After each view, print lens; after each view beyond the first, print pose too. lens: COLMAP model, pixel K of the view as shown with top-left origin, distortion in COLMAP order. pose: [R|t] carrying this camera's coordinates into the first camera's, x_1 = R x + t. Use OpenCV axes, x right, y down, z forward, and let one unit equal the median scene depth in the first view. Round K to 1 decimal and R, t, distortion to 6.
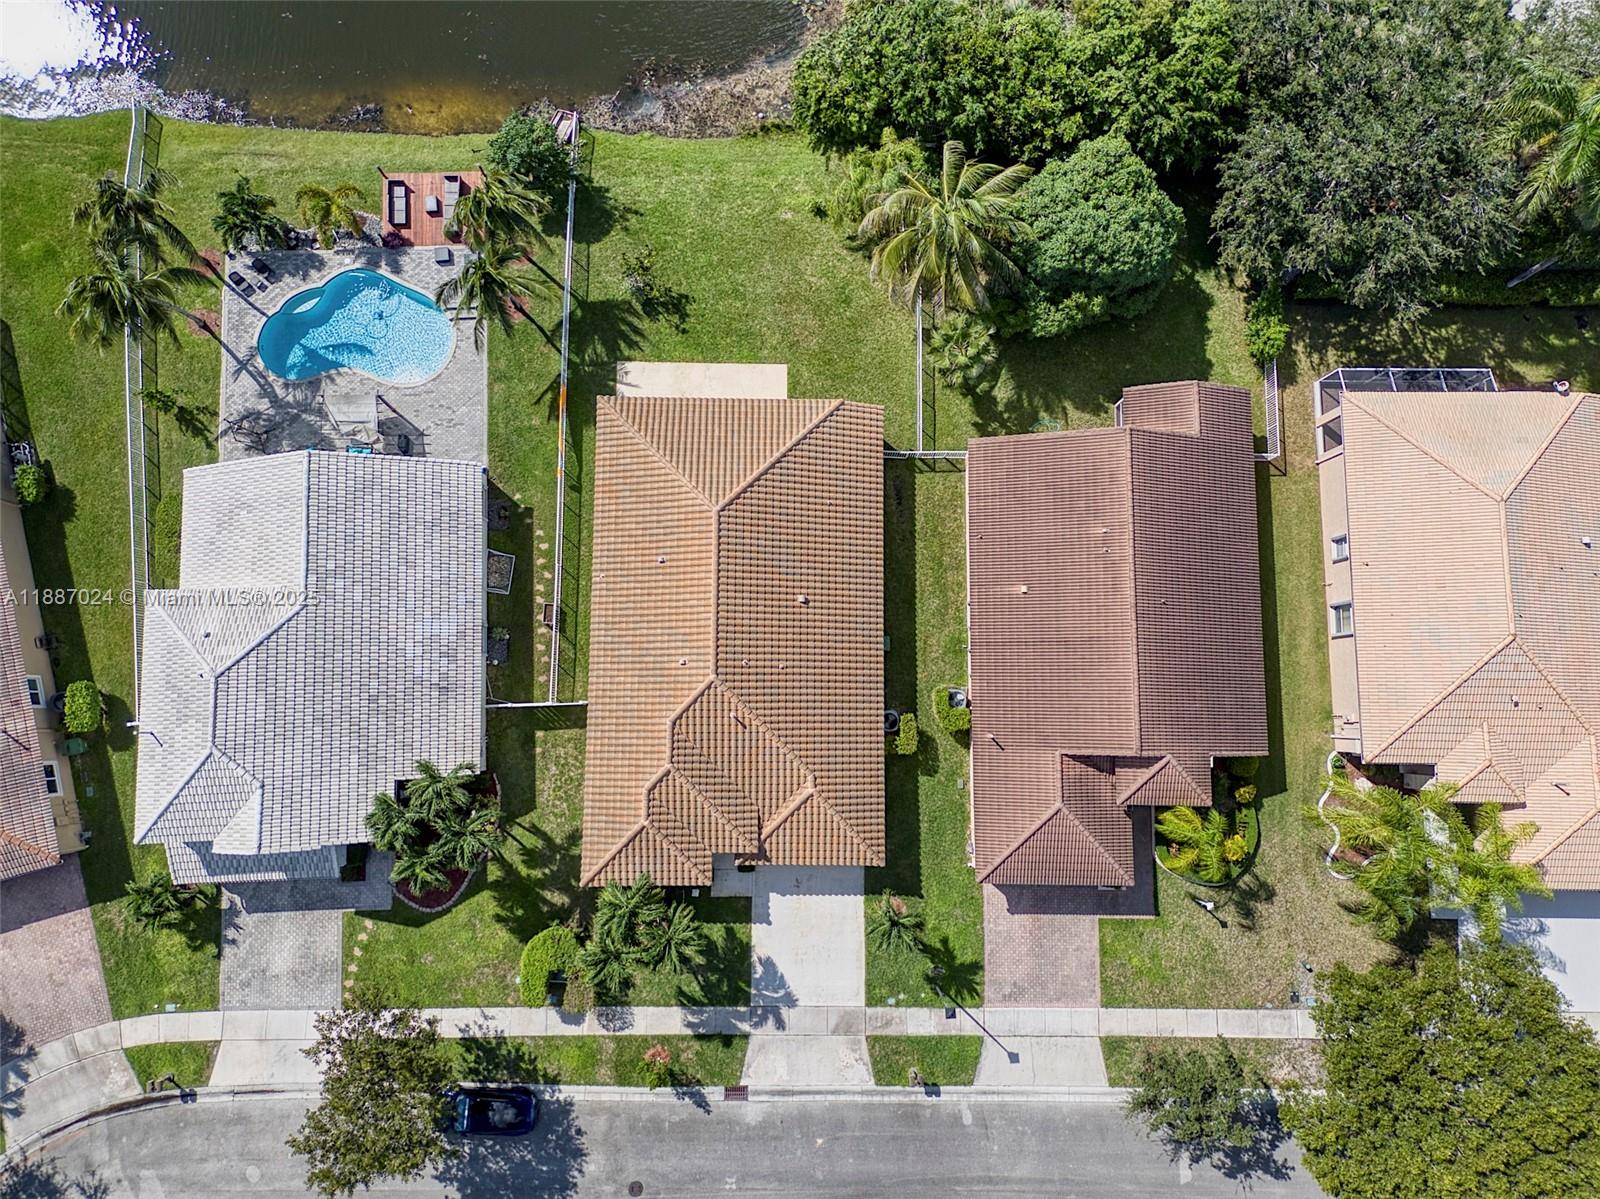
lens RADIAL K [[1228.4, 0, 801.2], [0, 1228.4, 532.8], [0, 0, 1]] dist [0.076603, -0.069257]
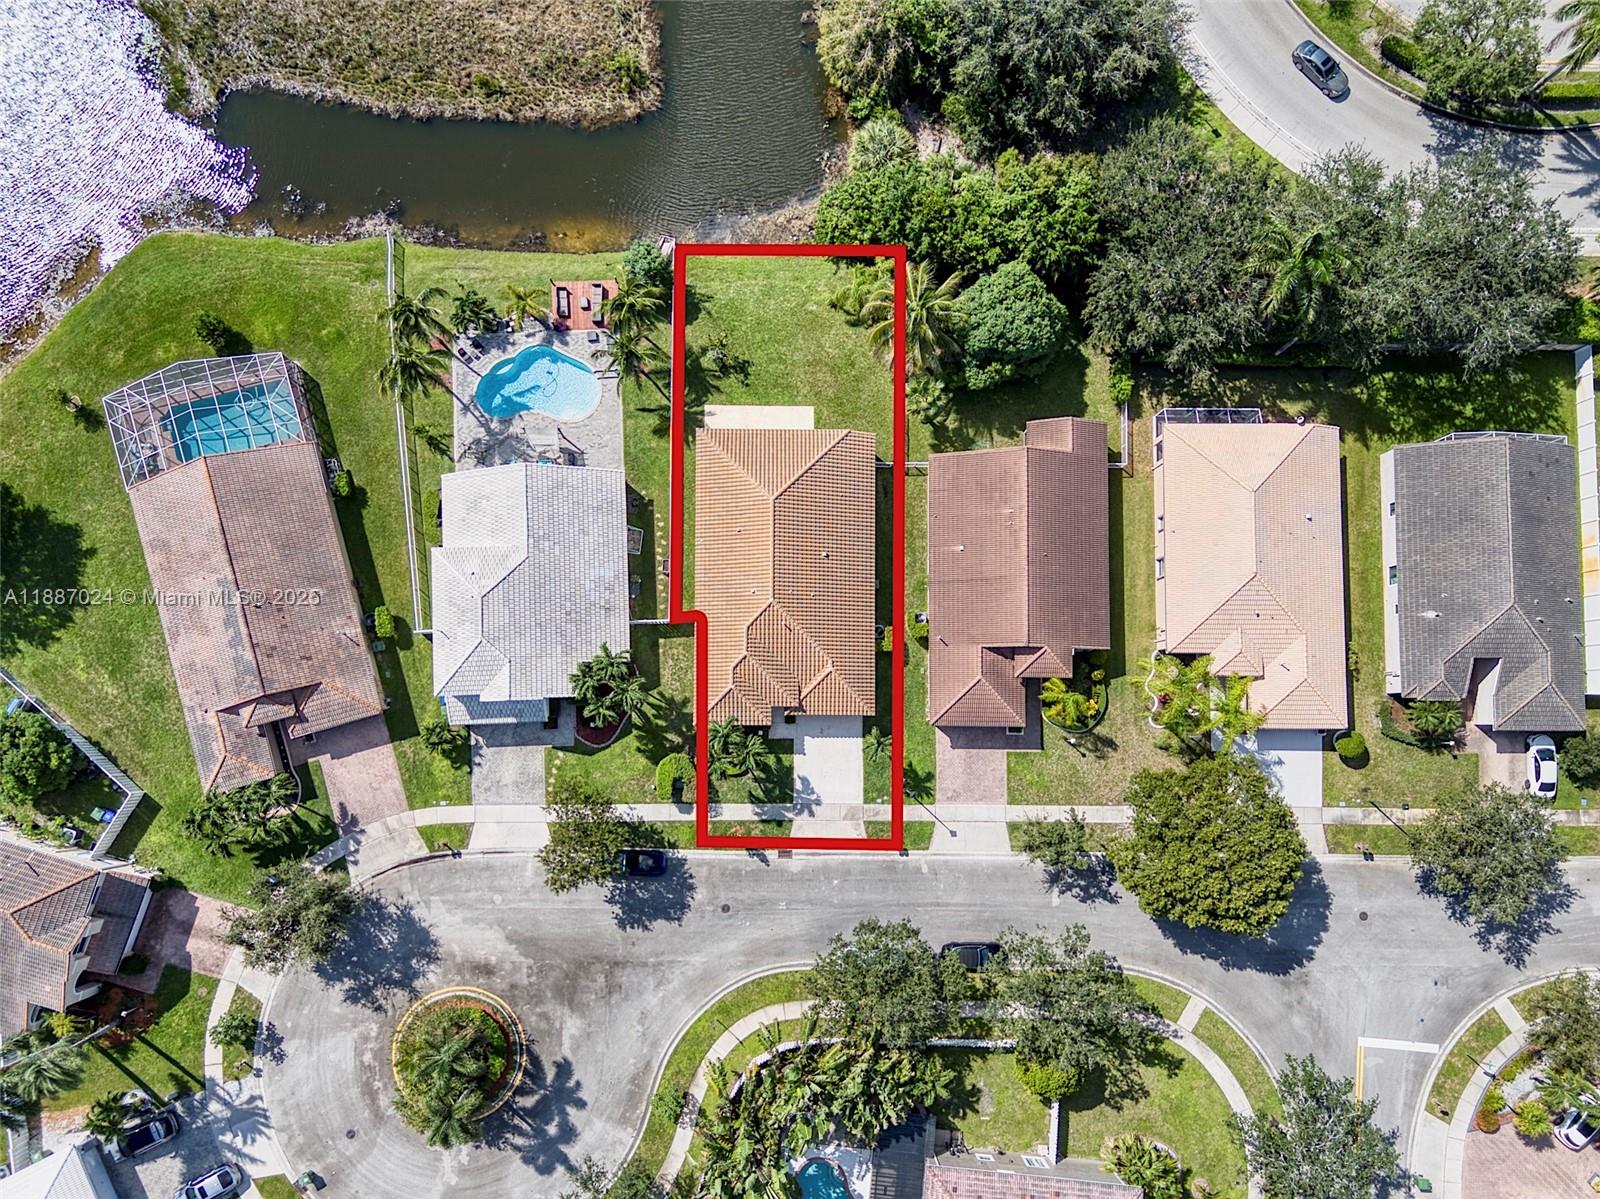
lens RADIAL K [[1228.4, 0, 801.5], [0, 1228.4, 638.8], [0, 0, 1]] dist [0.076603, -0.069257]
pose [[0.999993, -0.003070, -0.002138, -0.025738], [0.003221, 0.997188, 0.074866, 0.041547], [0.001902, -0.074872, 0.997191, -0.609484]]
